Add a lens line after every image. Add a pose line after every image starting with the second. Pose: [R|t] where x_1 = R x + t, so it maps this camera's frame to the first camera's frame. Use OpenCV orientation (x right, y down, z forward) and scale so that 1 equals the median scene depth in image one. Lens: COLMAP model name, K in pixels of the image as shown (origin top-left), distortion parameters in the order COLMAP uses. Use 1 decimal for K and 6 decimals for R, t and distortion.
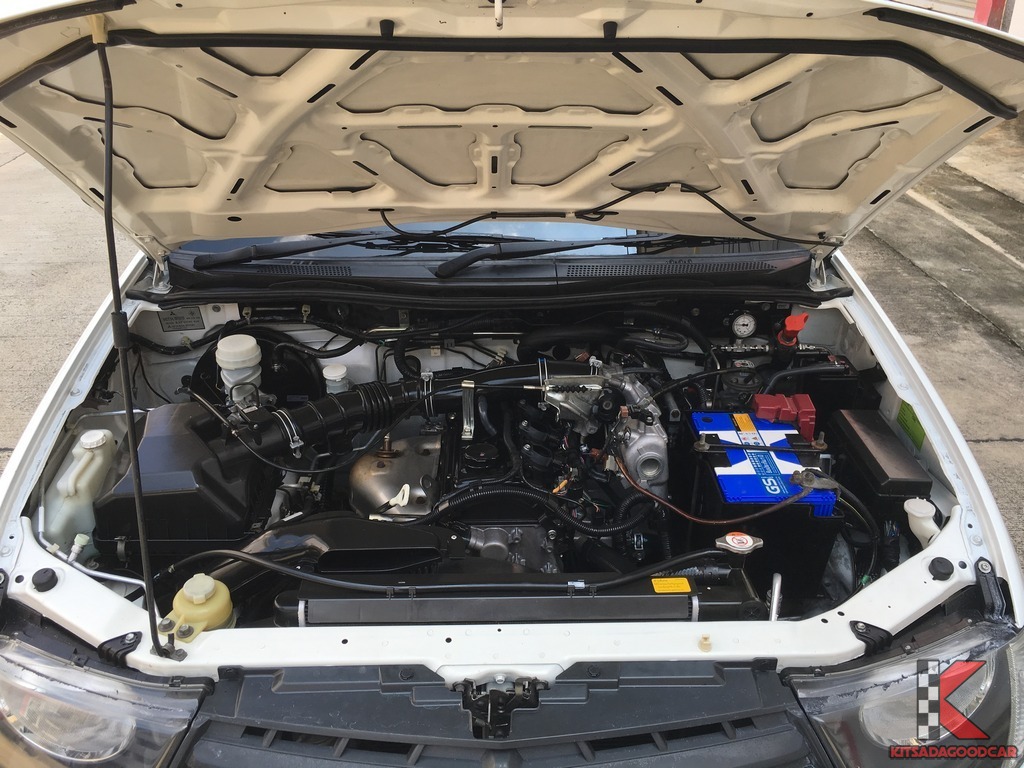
lens RADIAL K [[877.8, 0, 500.5], [0, 877.8, 384.0], [0, 0, 1]] dist [0.084047, -0.141621]
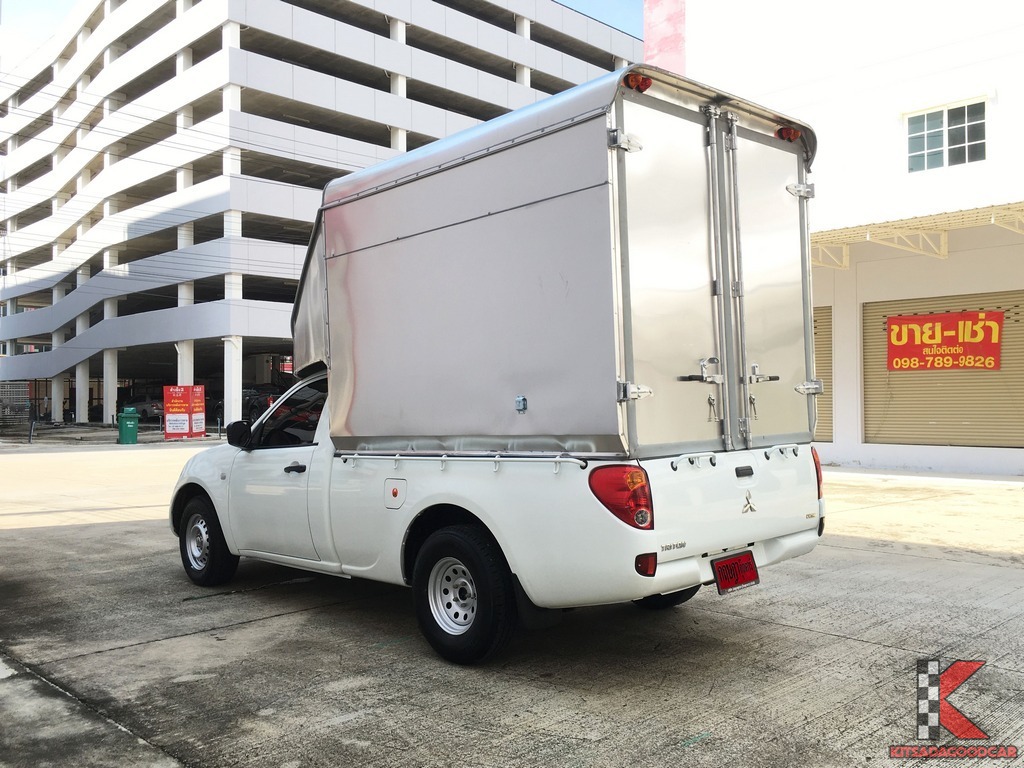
lens RADIAL K [[891.9, 0, 512.4], [0, 891.9, 381.4], [0, 0, 1]] dist [0.069345, -0.096709]
pose [[-0.736614, -0.006902, -0.676278, 0.783365], [-0.306976, 0.894420, 0.325237, -0.736375], [0.602631, 0.447175, -0.660961, 1.550768]]
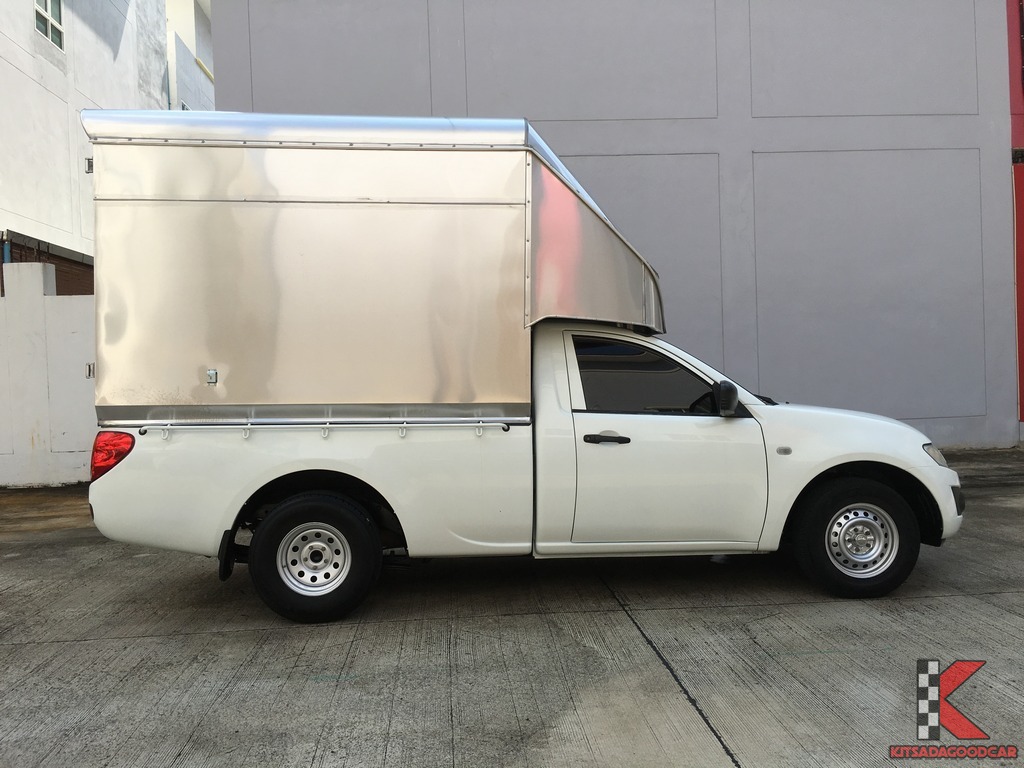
lens RADIAL K [[877.8, 0, 500.5], [0, 877.8, 384.0], [0, 0, 1]] dist [0.084047, -0.141621]
pose [[-0.050836, -0.017447, 0.998555, -1.205753], [0.495277, 0.867796, 0.040376, -0.293963], [-0.867247, 0.496614, -0.035474, 0.719287]]
